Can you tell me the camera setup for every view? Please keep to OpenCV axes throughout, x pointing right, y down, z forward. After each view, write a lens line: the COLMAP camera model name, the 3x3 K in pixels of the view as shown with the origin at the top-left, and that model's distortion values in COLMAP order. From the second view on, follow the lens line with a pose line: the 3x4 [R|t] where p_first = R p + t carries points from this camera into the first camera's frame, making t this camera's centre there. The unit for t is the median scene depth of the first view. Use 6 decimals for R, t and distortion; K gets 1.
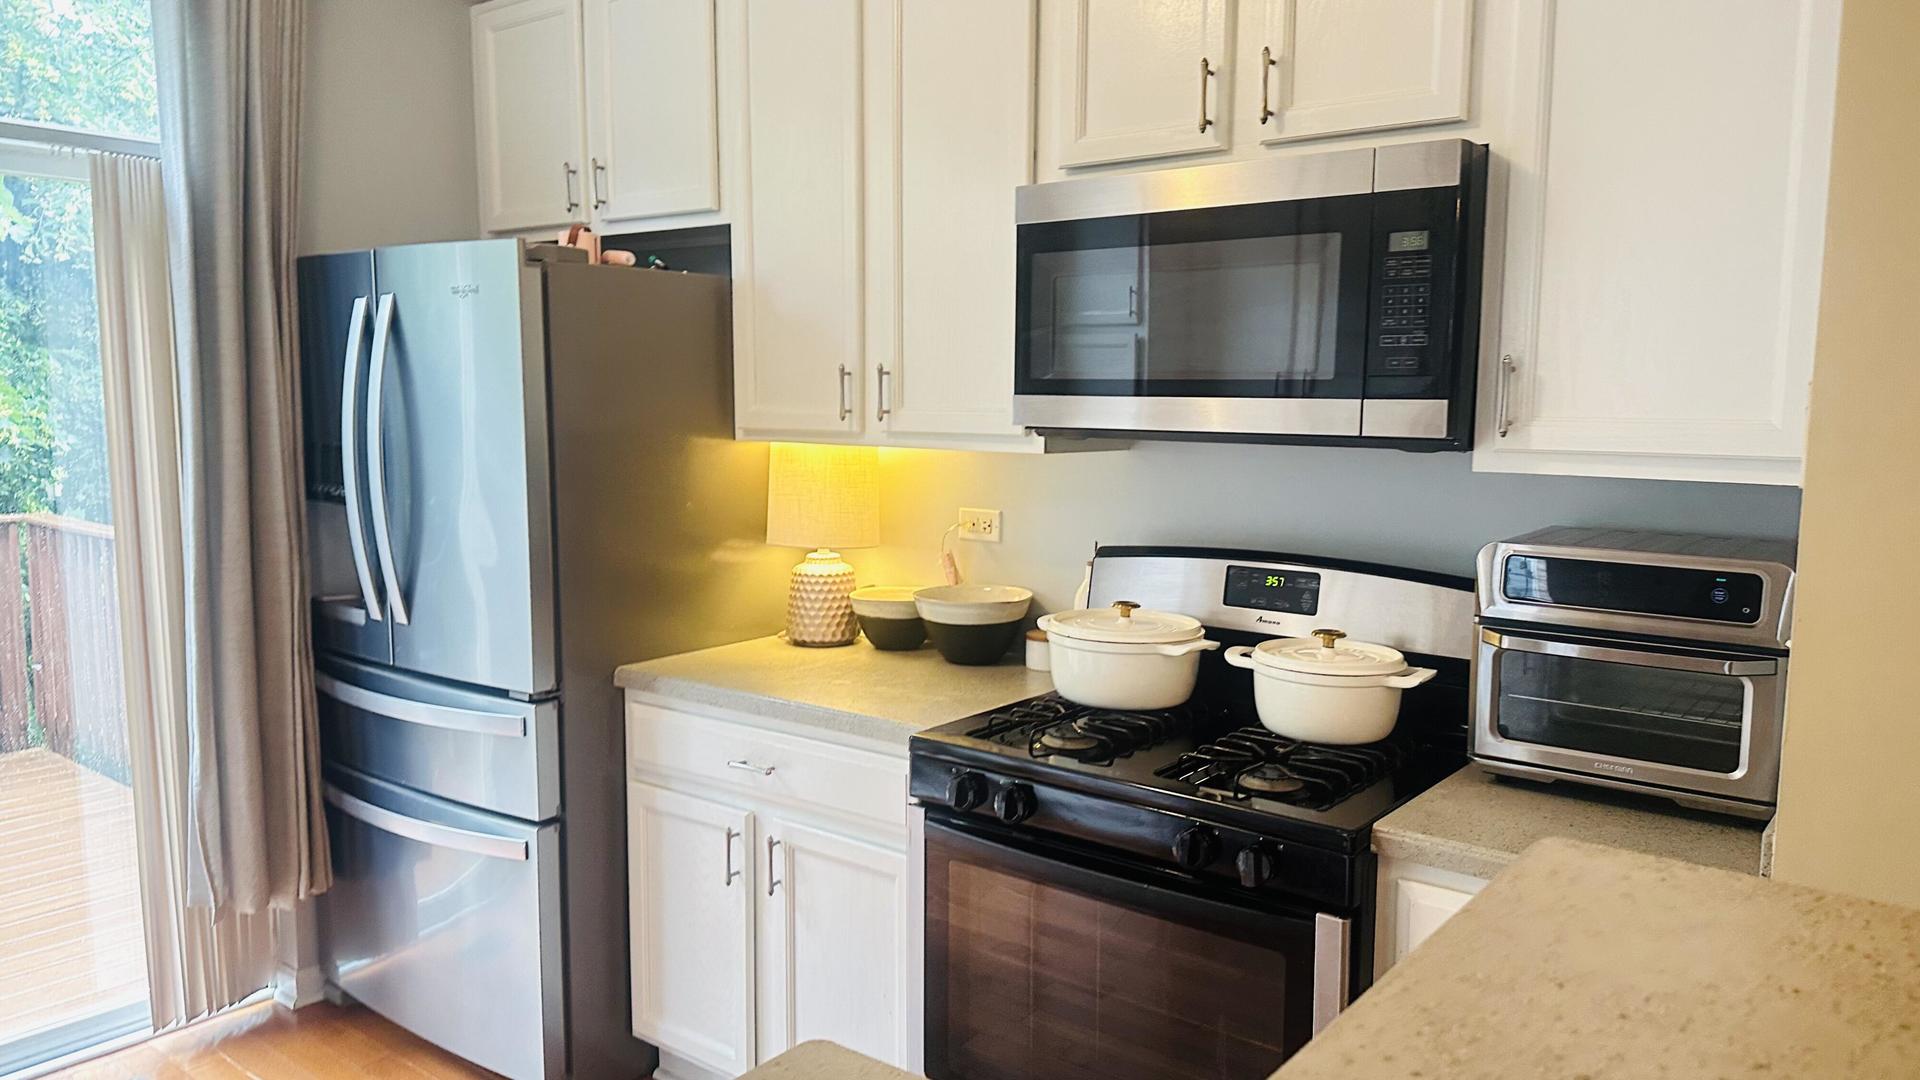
lens RADIAL K [[1354.8, 0, 960.0], [0, 1354.8, 540.0], [0, 0, 1]] dist [0.000424, -0.000061]
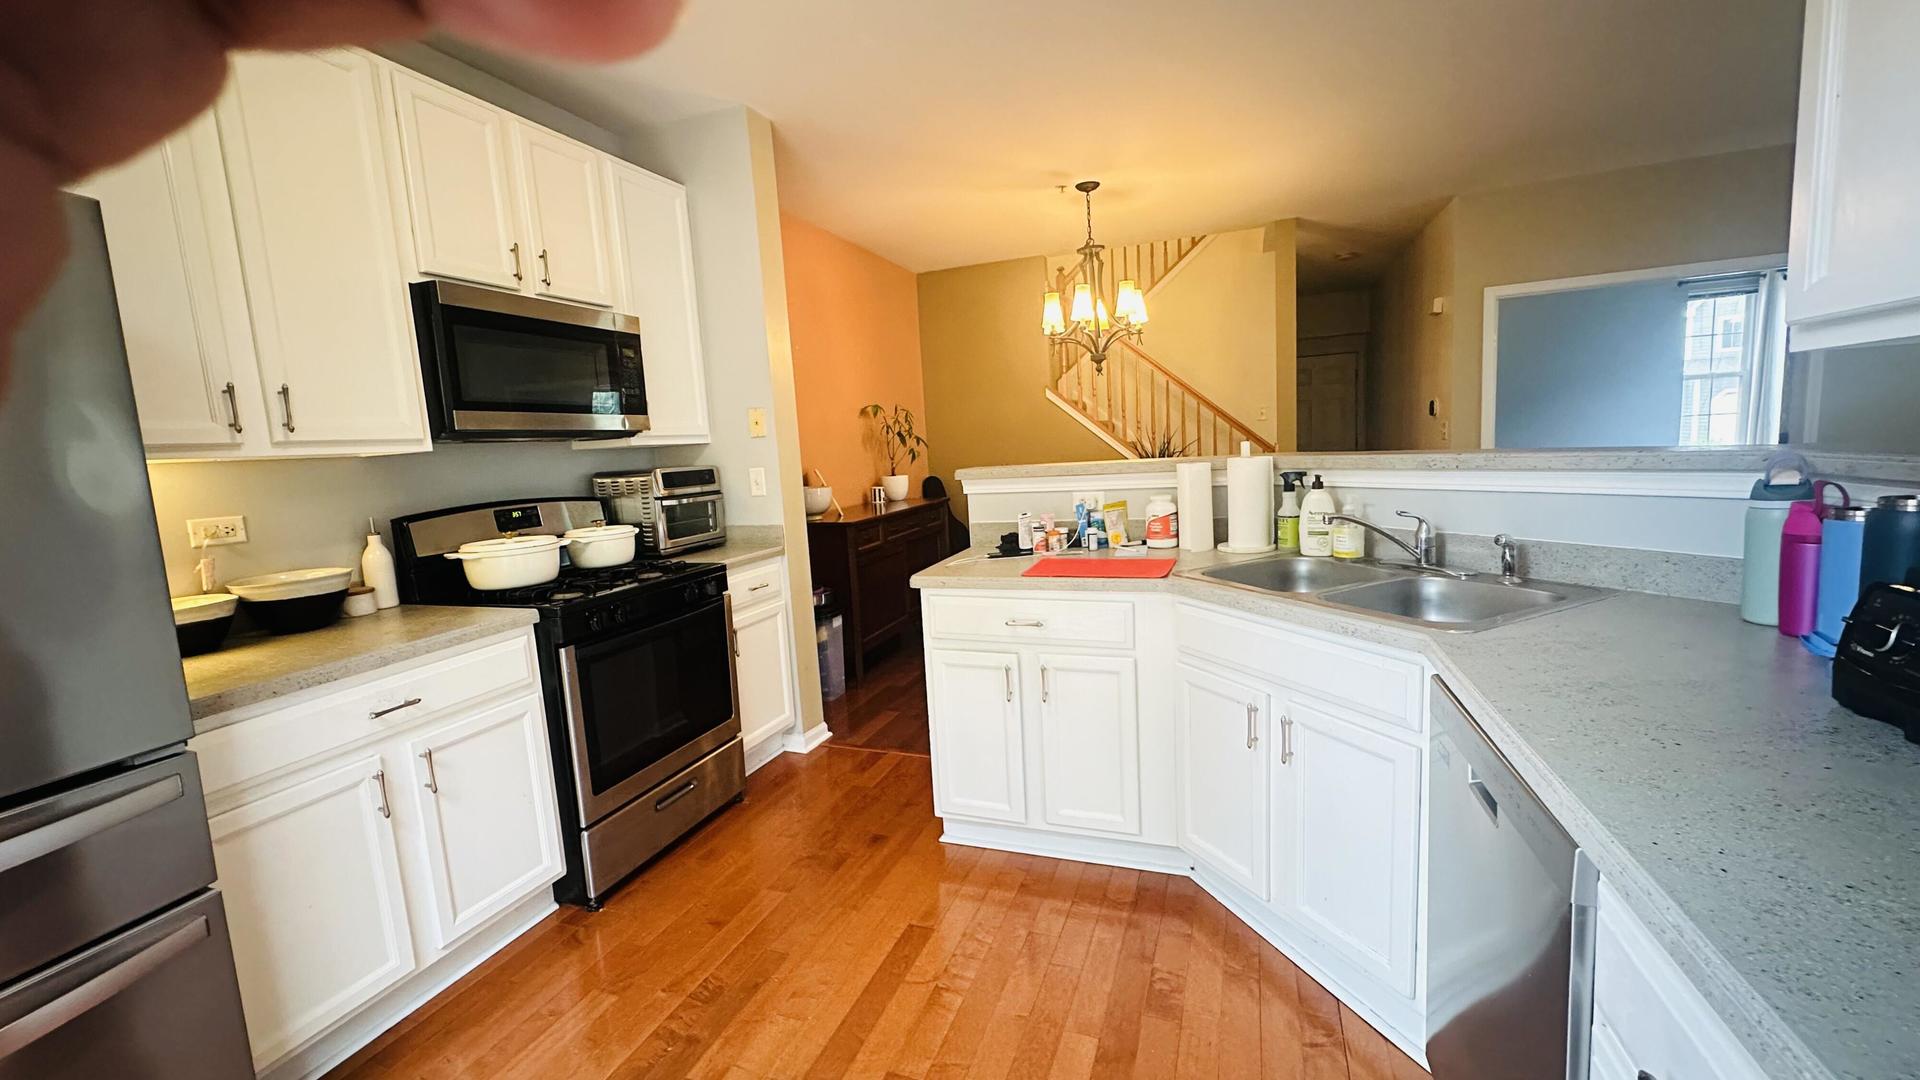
lens RADIAL K [[770.1, 0, 960.0], [0, 770.1, 540.0], [0, 0, 1]] dist [-0.001153, -0.000012]
pose [[-0.314095, -0.101291, 0.943973, -1.004431], [0.170452, 0.972120, 0.161027, -0.002575], [-0.933965, 0.211479, -0.288073, 0.731554]]
